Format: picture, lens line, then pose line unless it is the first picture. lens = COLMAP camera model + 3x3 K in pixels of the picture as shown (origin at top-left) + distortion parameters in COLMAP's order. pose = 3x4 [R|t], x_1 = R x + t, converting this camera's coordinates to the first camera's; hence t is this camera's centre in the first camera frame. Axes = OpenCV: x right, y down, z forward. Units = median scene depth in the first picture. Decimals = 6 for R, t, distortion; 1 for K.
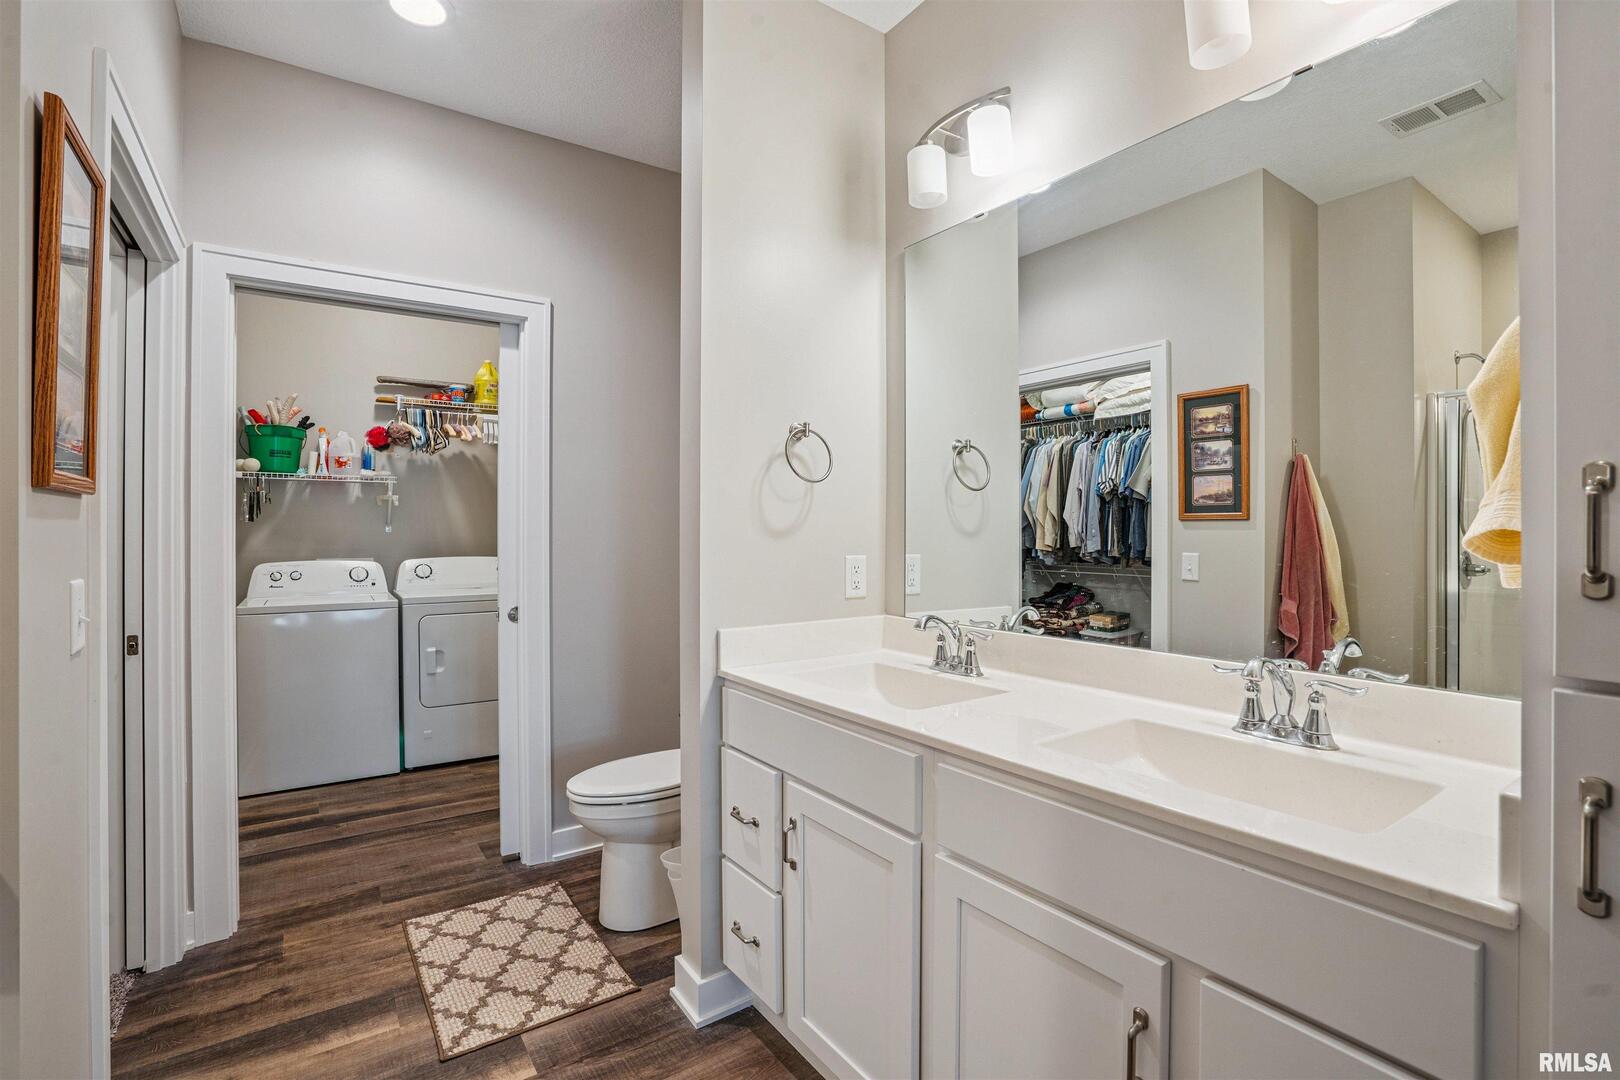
lens RADIAL K [[745.4, 0, 811.2], [0, 745.4, 541.6], [0, 0, 1]] dist [0.004697, 0.000231]
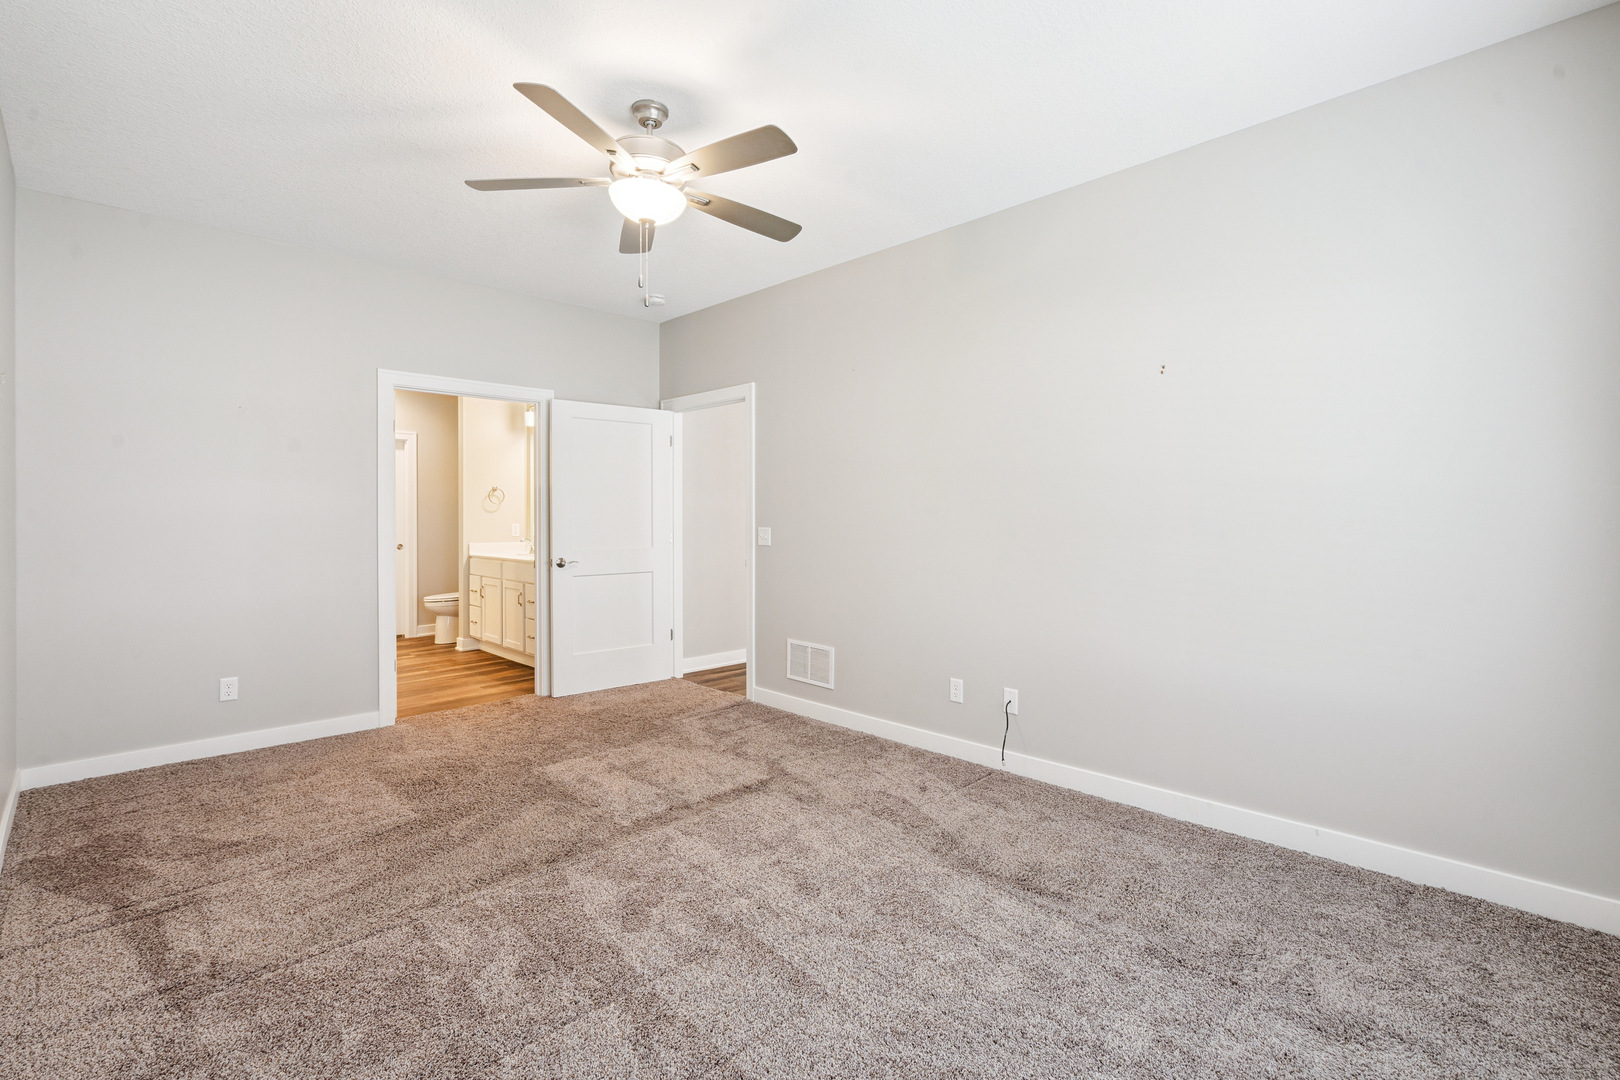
lens RADIAL K [[745.4, 0, 821.7], [0, 745.4, 534.4], [0, 0, 1]] dist [0.004697, 0.000231]
pose [[0.982377, 0.005005, 0.186843, 0.425533], [-0.006503, 0.999951, 0.007406, 0.016549], [-0.186796, -0.008490, 0.982362, -1.392699]]
